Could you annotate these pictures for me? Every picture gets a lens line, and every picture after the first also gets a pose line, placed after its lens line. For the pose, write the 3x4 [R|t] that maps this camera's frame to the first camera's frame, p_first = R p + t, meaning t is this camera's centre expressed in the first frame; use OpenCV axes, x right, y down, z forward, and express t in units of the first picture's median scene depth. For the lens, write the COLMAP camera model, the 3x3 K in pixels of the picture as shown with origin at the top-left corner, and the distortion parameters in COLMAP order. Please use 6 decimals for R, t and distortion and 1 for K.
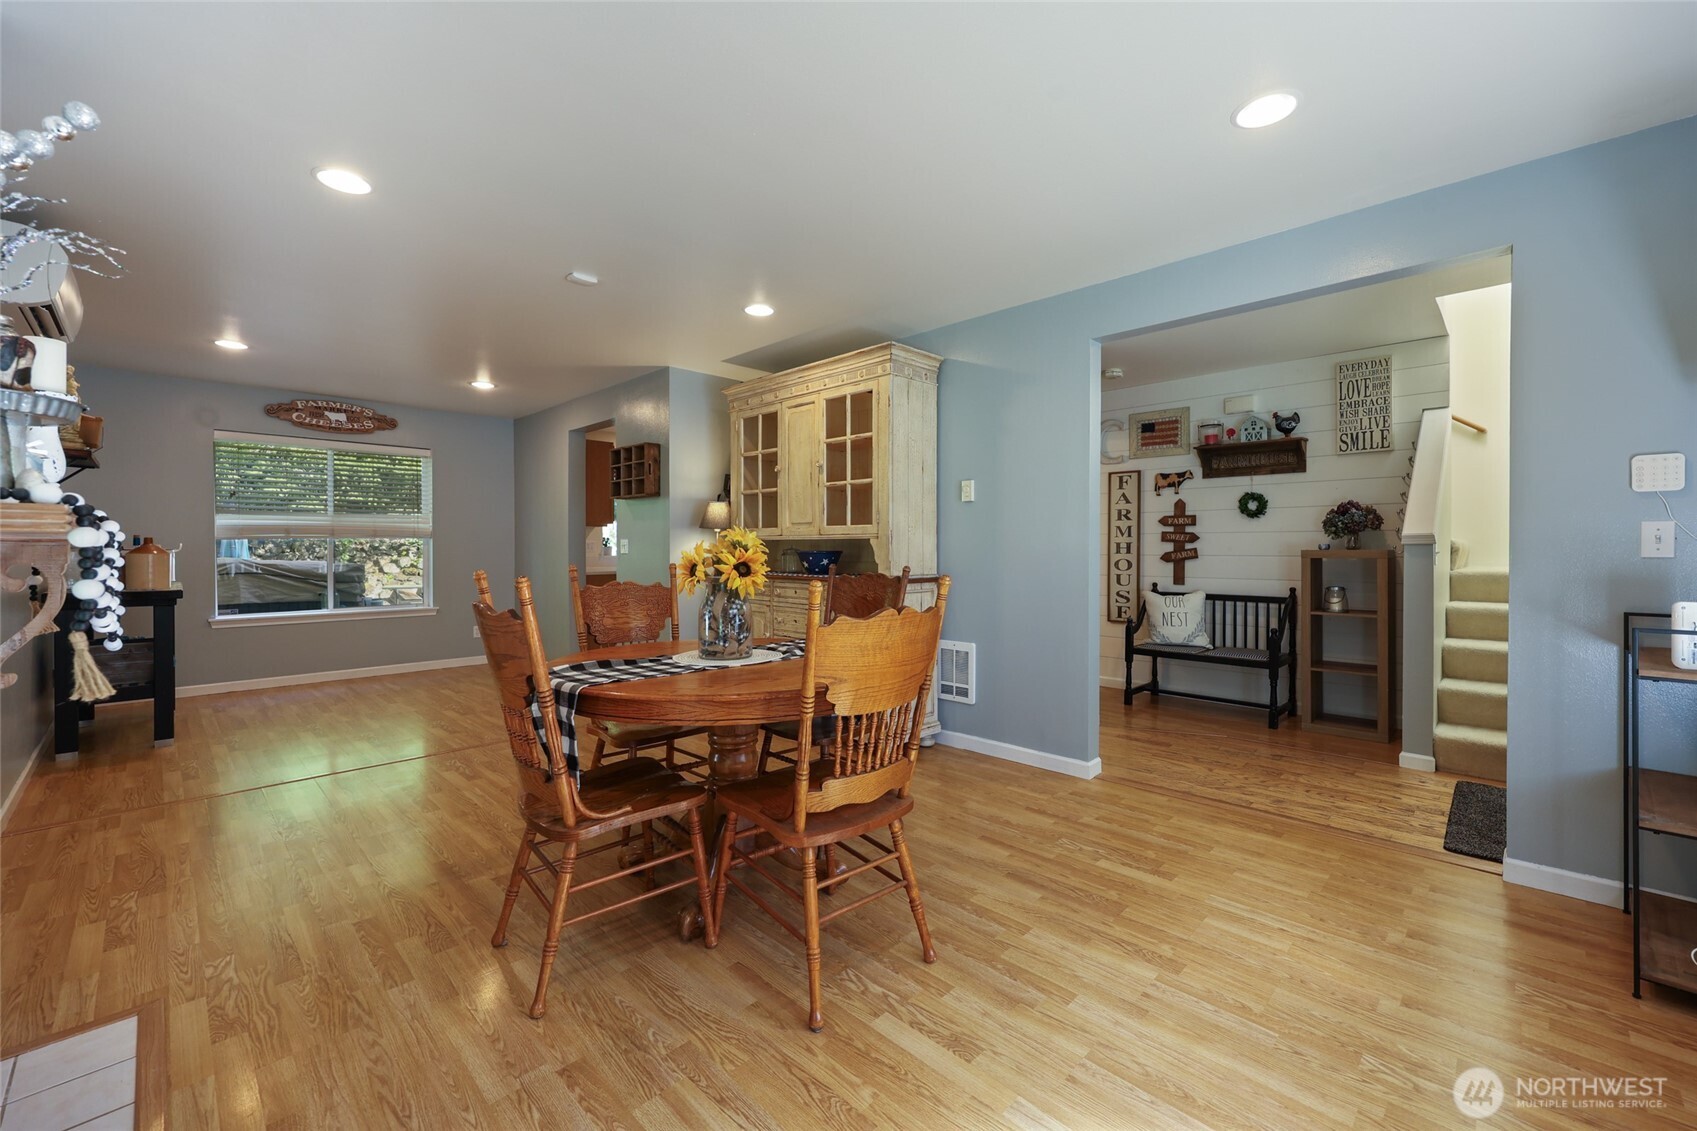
lens RADIAL K [[697.4, 0, 851.5], [0, 697.4, 554.0], [0, 0, 1]] dist [-0.001761, 0.000392]
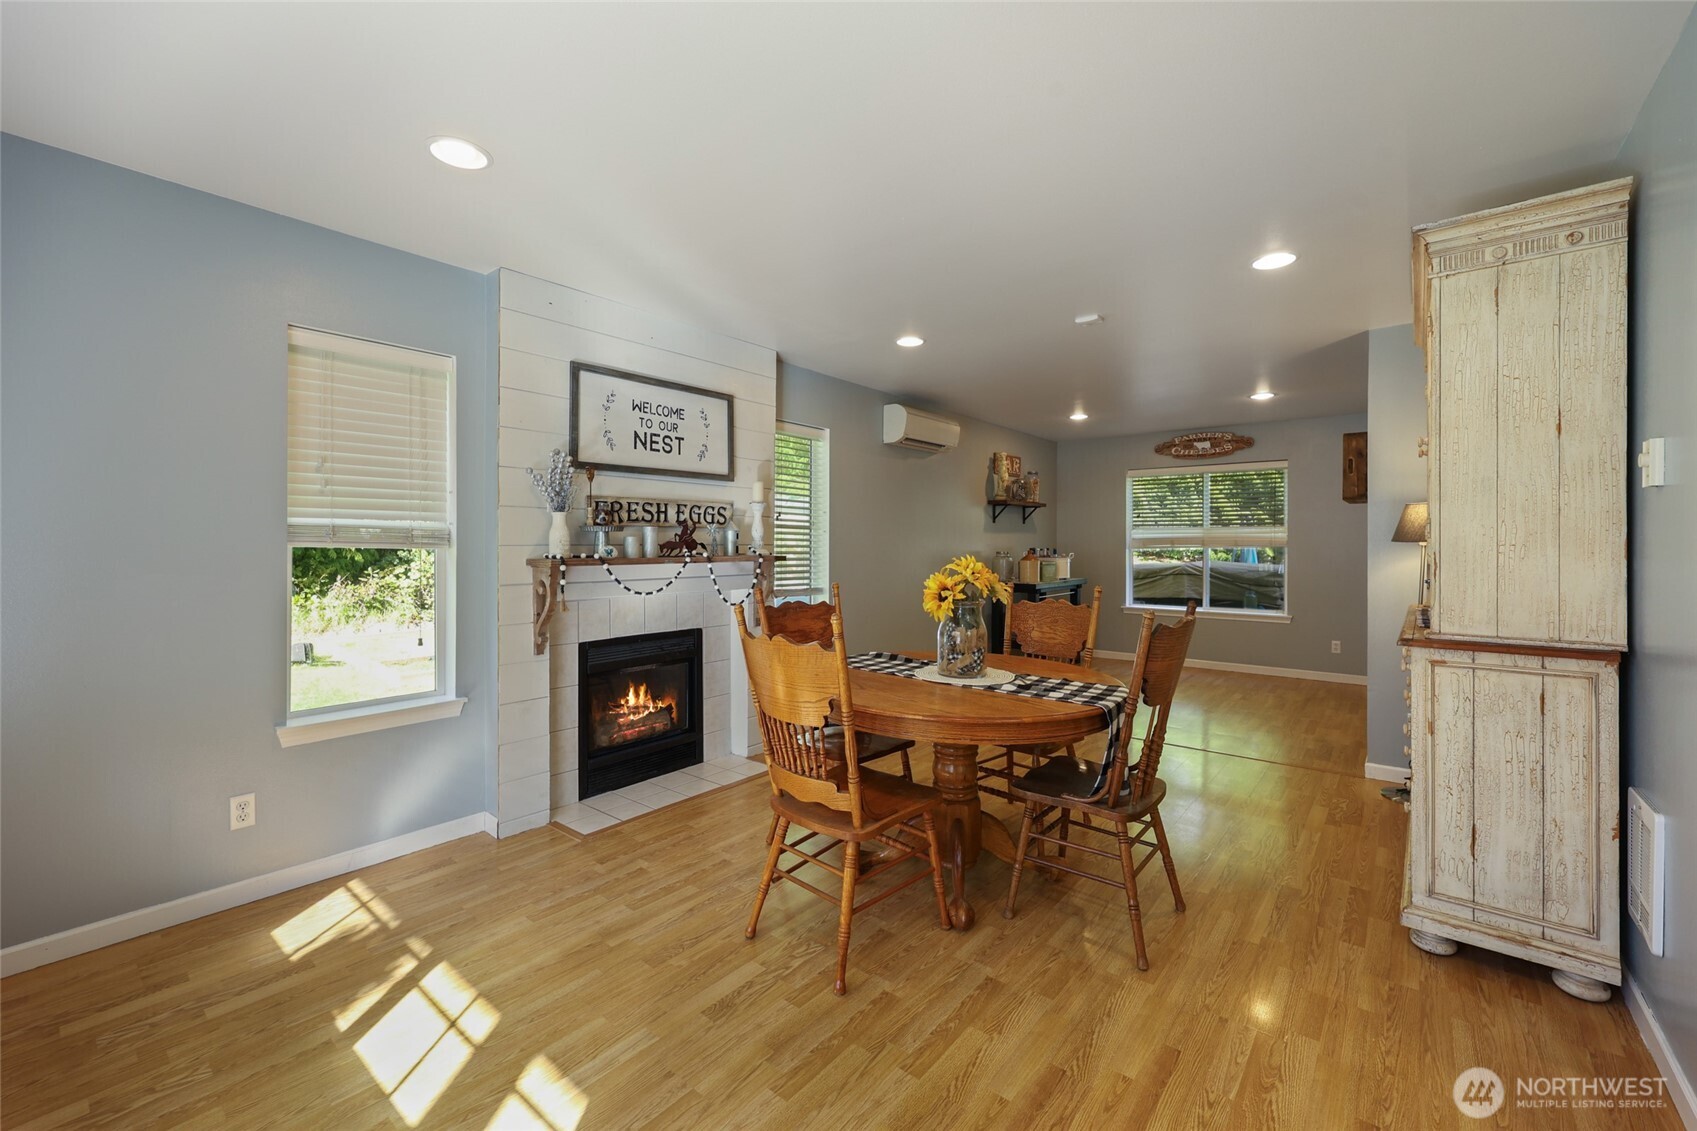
lens RADIAL K [[685.4, 0, 847.9], [0, 685.4, 541.5], [0, 0, 1]] dist [-0.000720, 0.000041]
pose [[0.086025, -0.002461, -0.996290, 0.545535], [-0.011504, 0.999928, -0.003464, -0.034136], [0.996227, 0.011759, 0.085991, 0.452137]]
